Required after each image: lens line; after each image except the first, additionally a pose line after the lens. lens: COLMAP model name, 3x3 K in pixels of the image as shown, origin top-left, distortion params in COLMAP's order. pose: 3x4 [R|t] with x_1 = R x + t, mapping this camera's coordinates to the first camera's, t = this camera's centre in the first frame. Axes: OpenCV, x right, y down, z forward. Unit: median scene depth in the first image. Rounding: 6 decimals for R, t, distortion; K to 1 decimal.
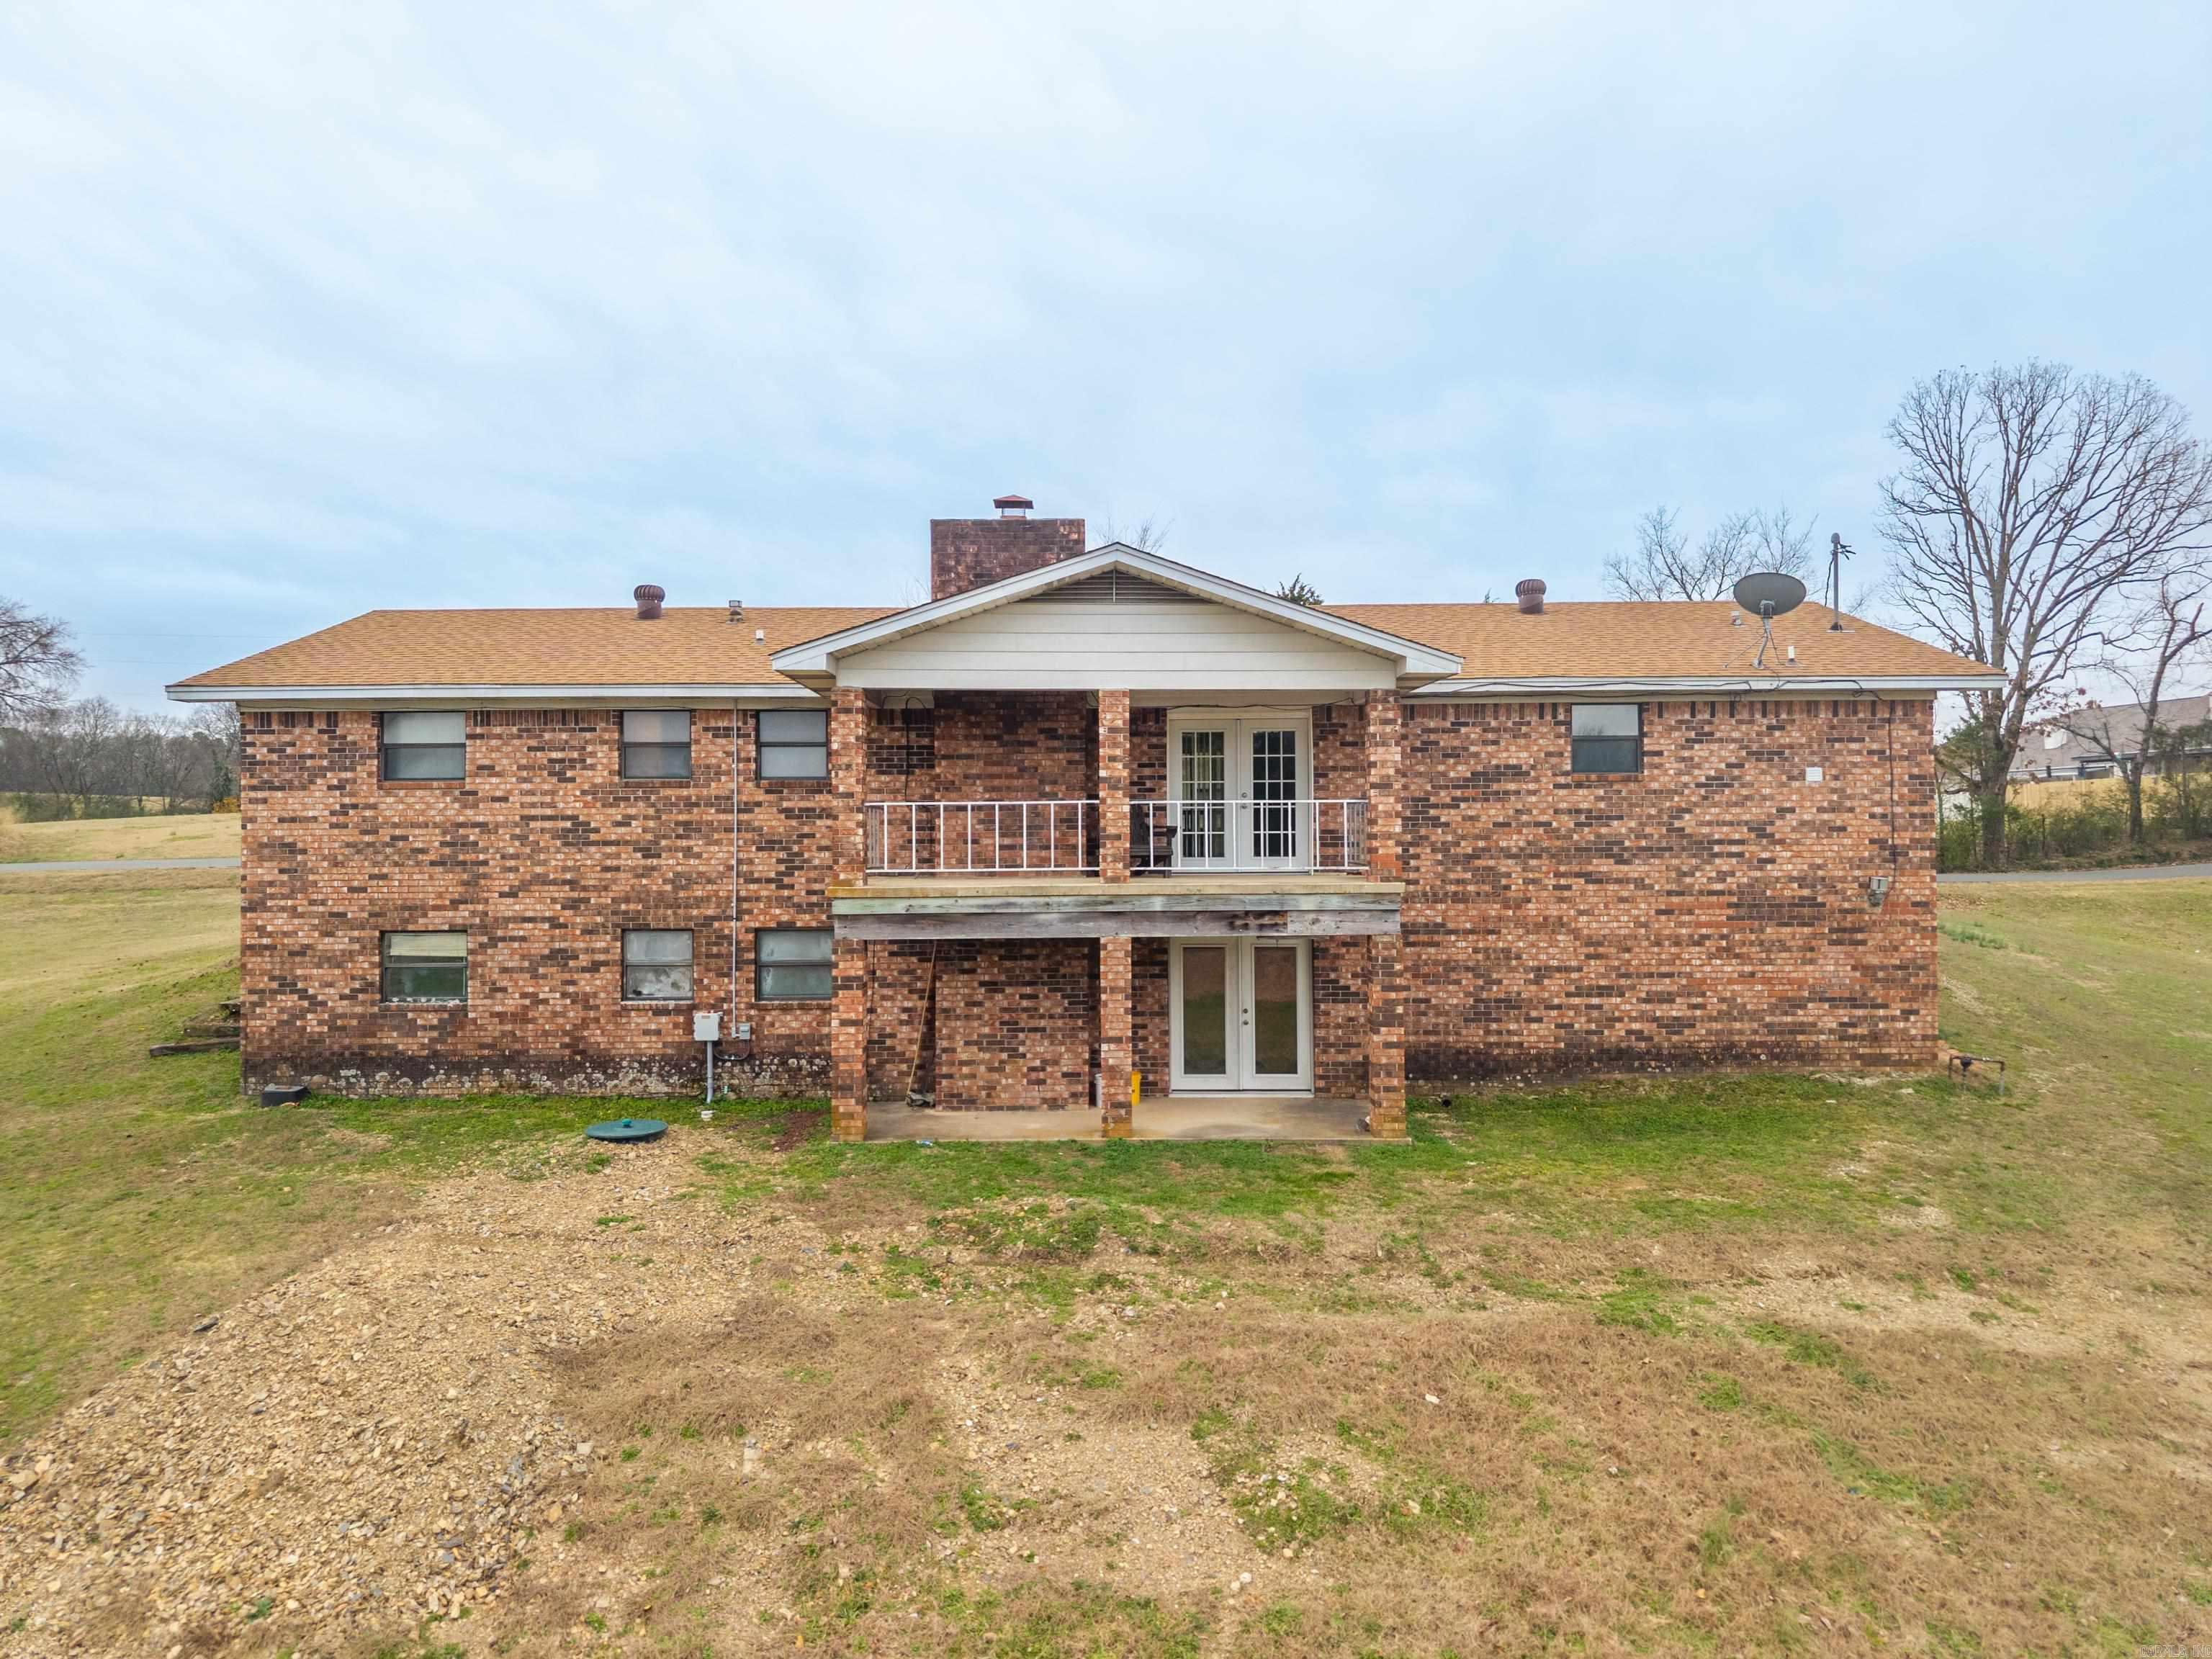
lens RADIAL K [[1499.0, 0, 1112.2], [0, 1499.0, 834.9], [0, 0, 1]] dist [-0.077300, 0.003058]
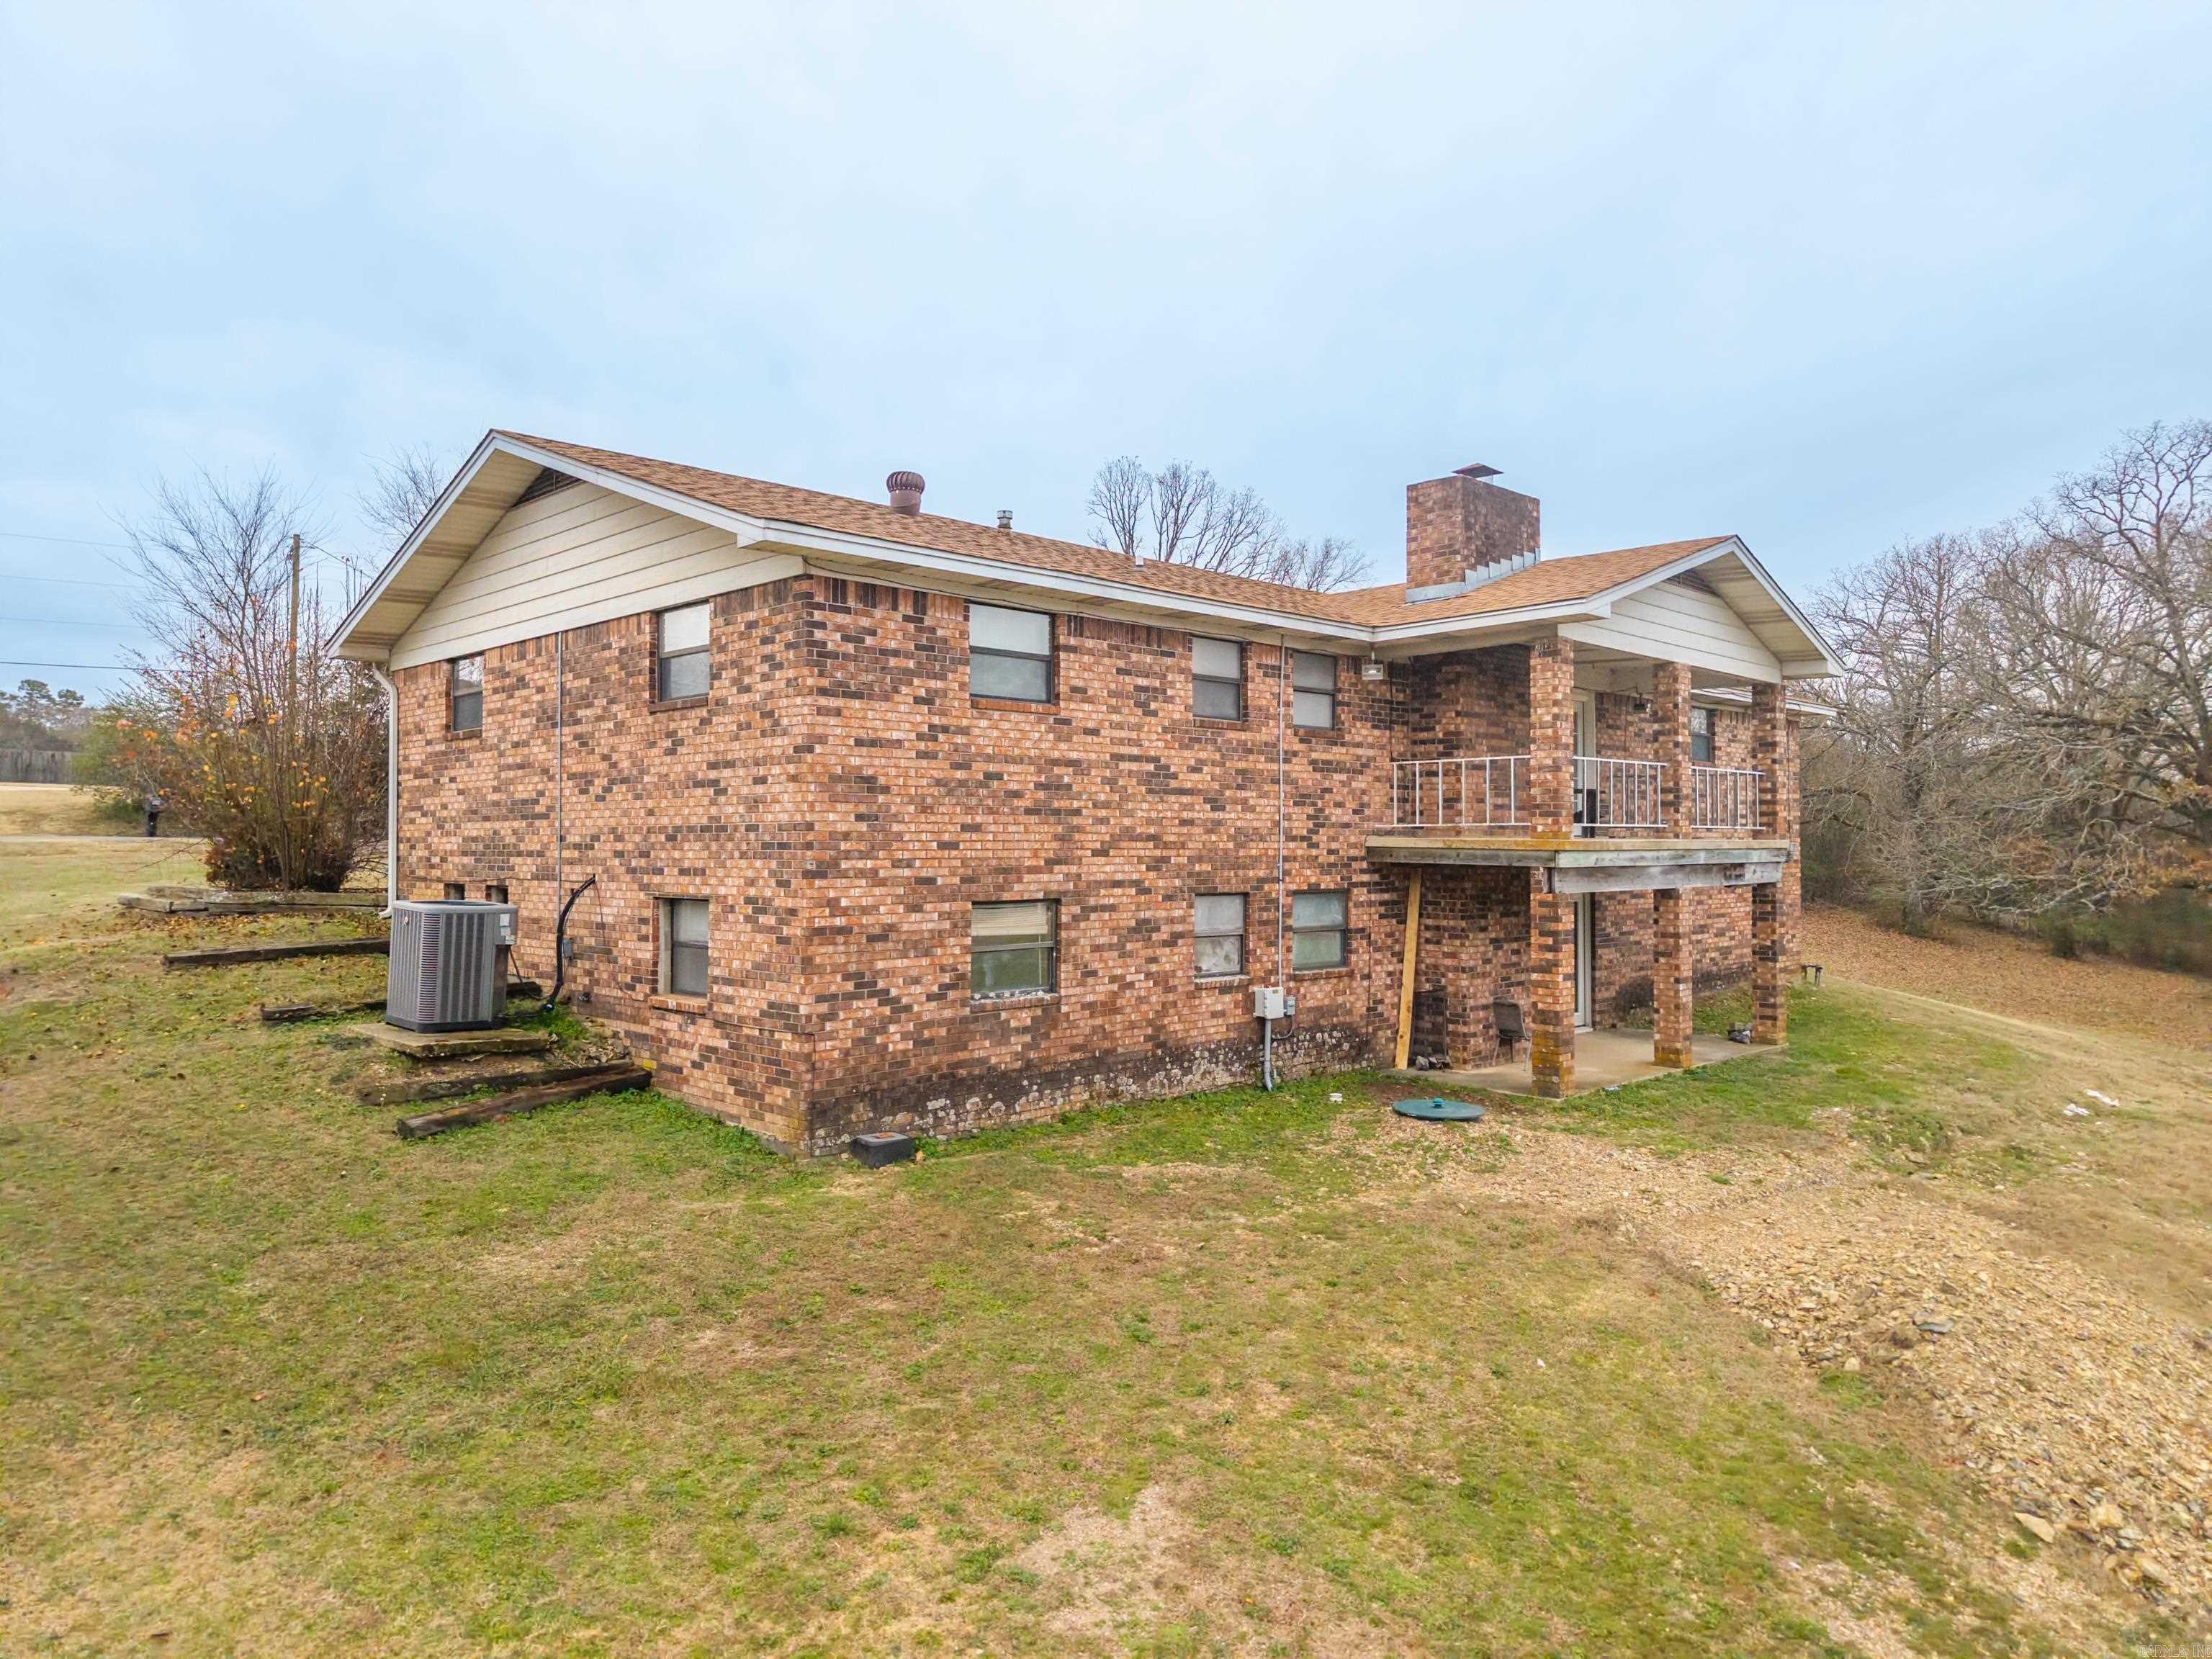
lens RADIAL K [[1499.0, 0, 1104.9], [0, 1499.0, 824.3], [0, 0, 1]] dist [-0.077300, 0.003058]
pose [[0.743635, 0.016661, 0.668378, -0.940956], [-0.010746, 0.999858, -0.012968, 0.035524], [-0.668499, 0.002461, 0.743709, 0.405559]]
